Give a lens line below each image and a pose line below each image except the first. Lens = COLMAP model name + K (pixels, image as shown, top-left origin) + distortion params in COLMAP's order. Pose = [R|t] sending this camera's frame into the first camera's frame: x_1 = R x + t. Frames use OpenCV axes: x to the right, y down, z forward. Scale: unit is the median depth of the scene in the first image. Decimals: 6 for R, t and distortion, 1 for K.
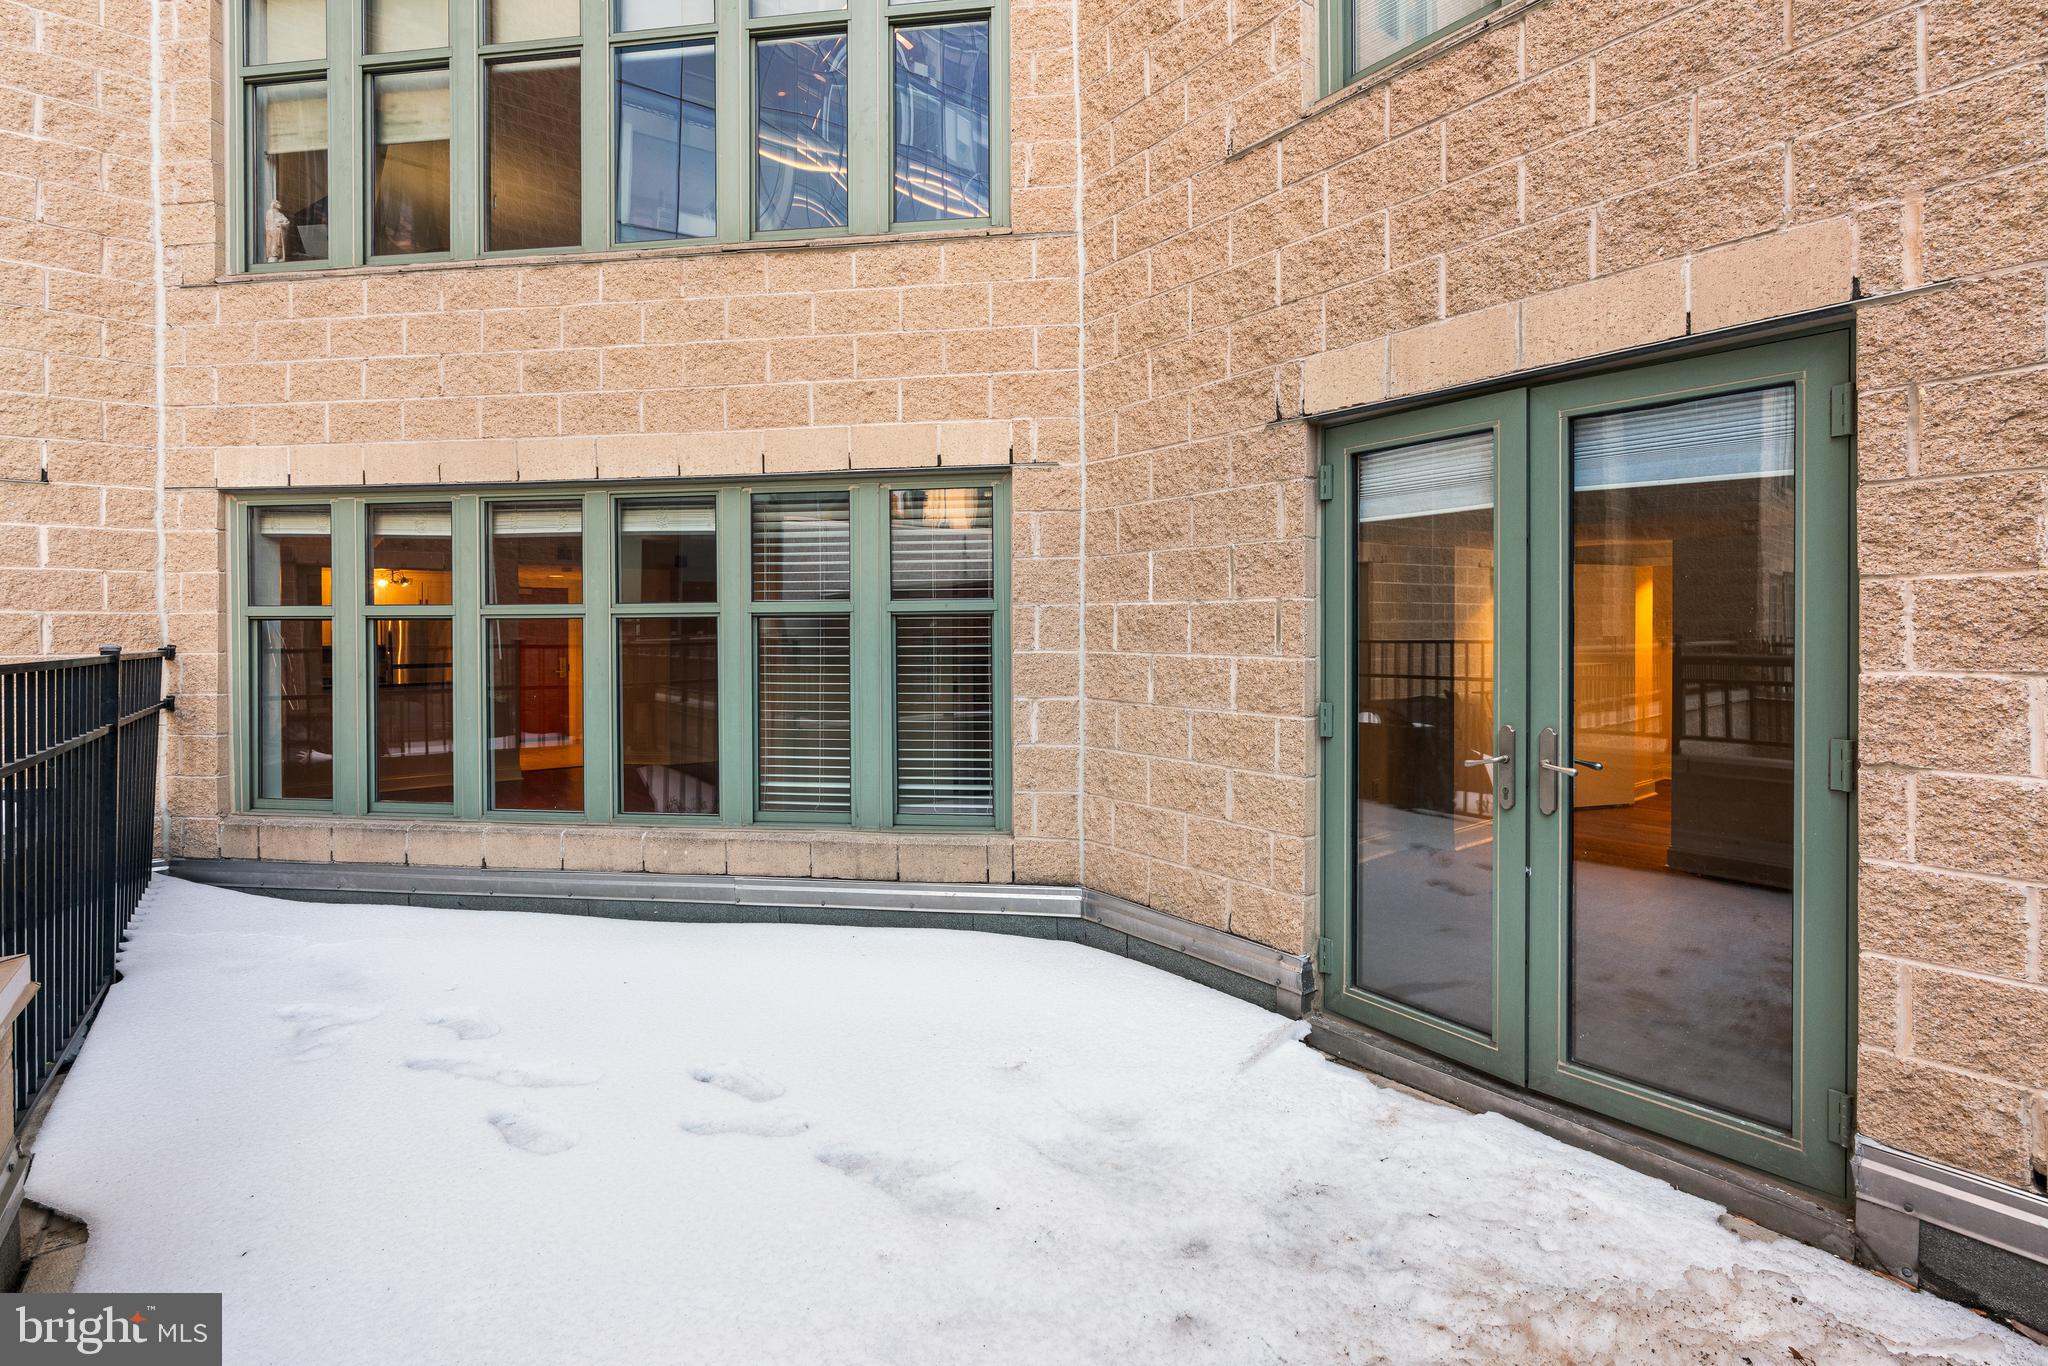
lens RADIAL K [[940.5, 0, 1022.5], [0, 940.5, 639.9], [0, 0, 1]] dist [-0.025835, 0.017178]
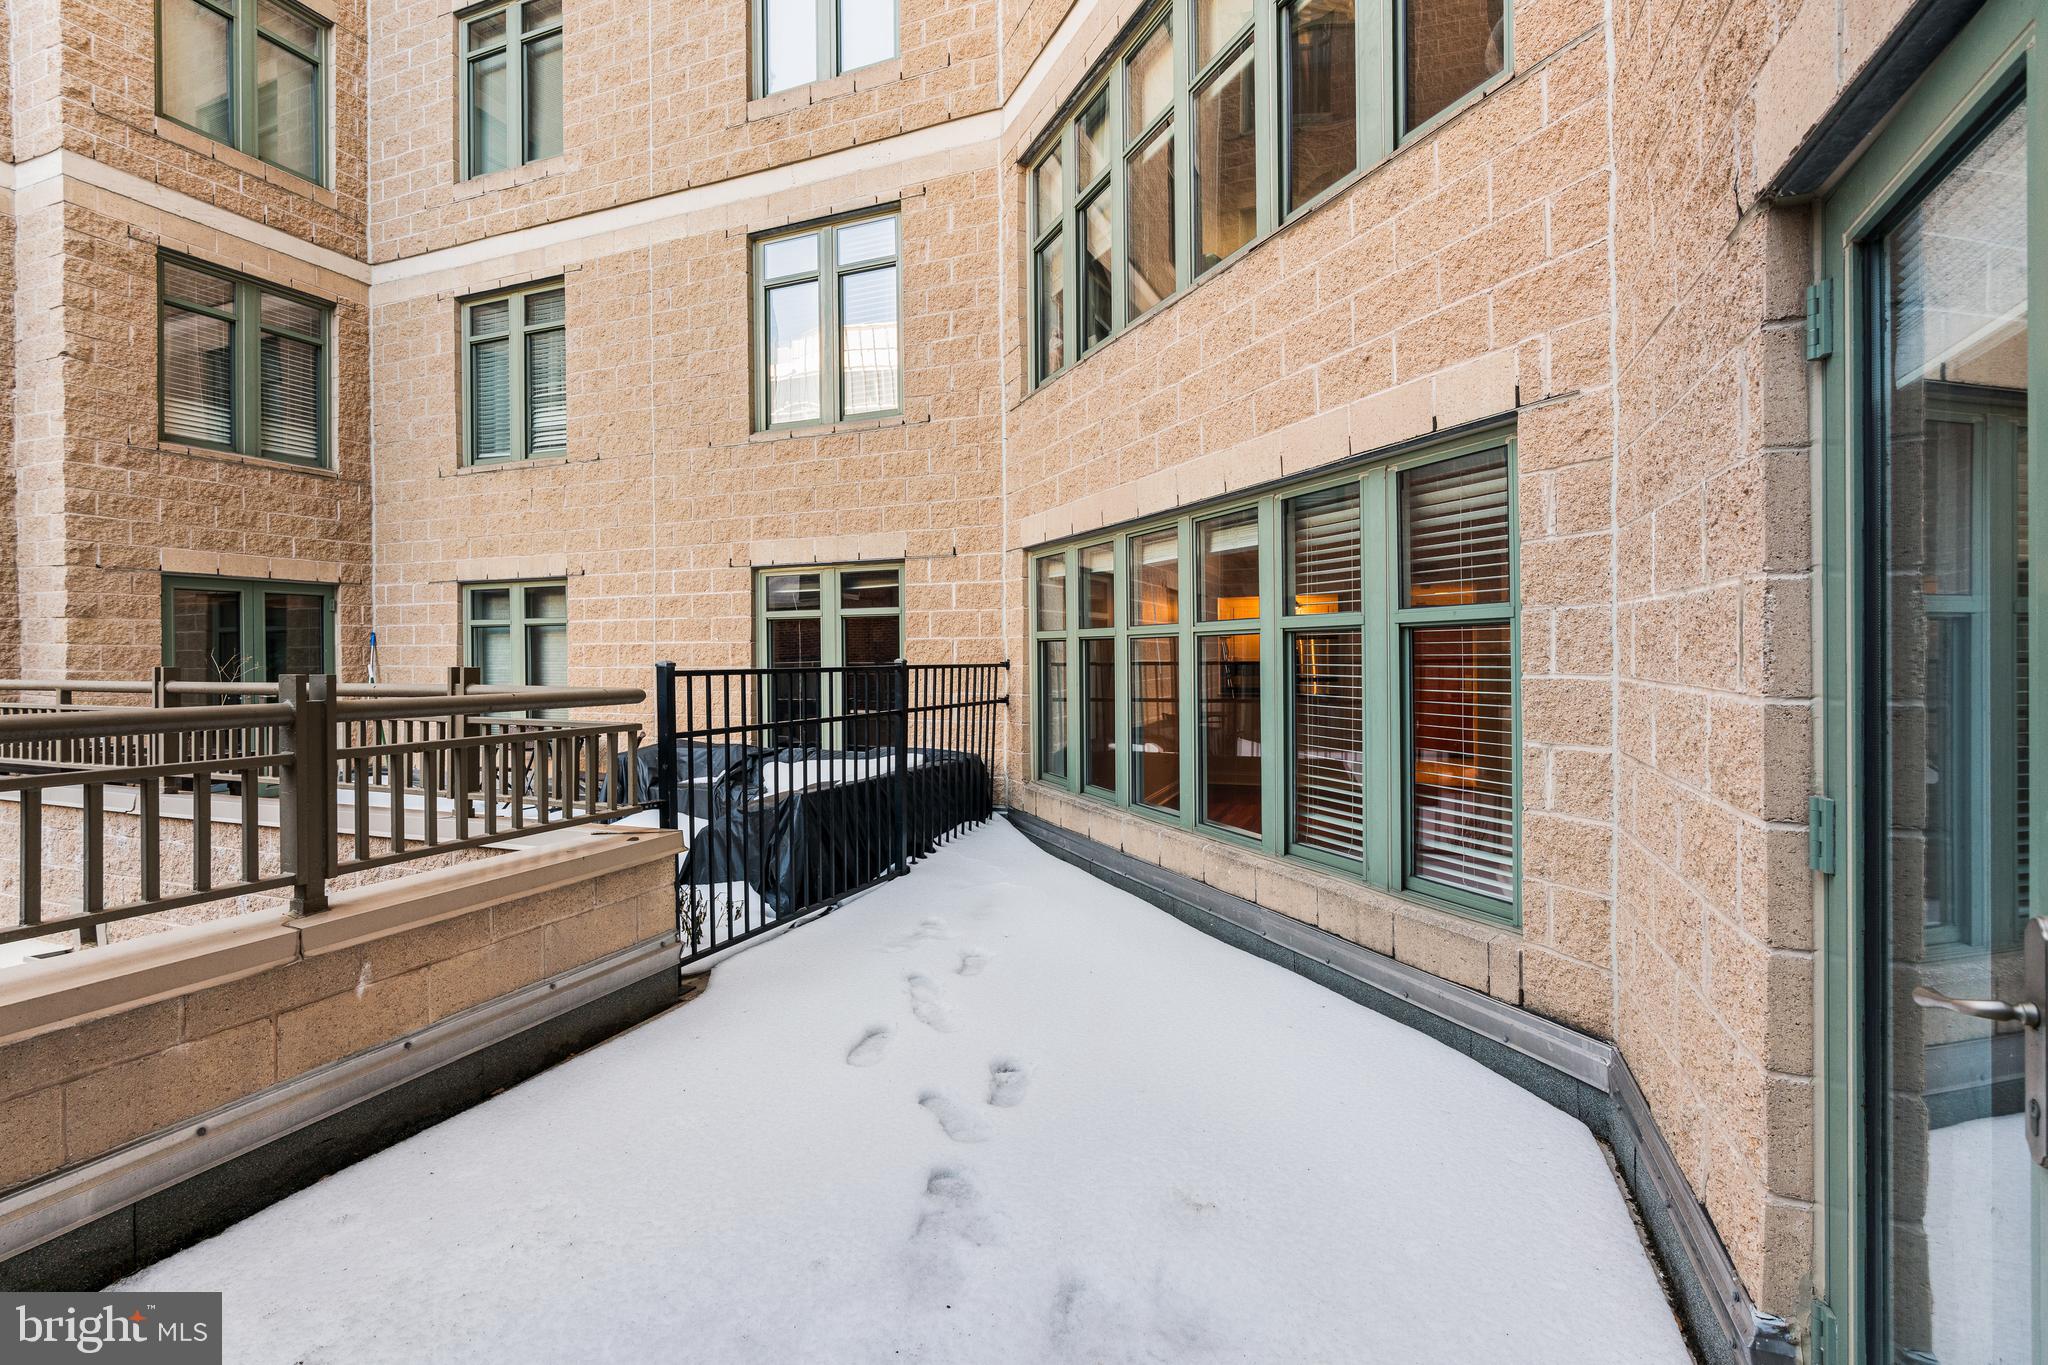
lens RADIAL K [[938.1, 0, 1019.5], [0, 938.1, 656.5], [0, 0, 1]] dist [-0.000358, 0.000330]
pose [[0.498459, 0.003288, -0.866907, 0.405440], [-0.003694, 0.999992, 0.001669, -0.001547], [0.866905, 0.002370, 0.498467, 0.326436]]
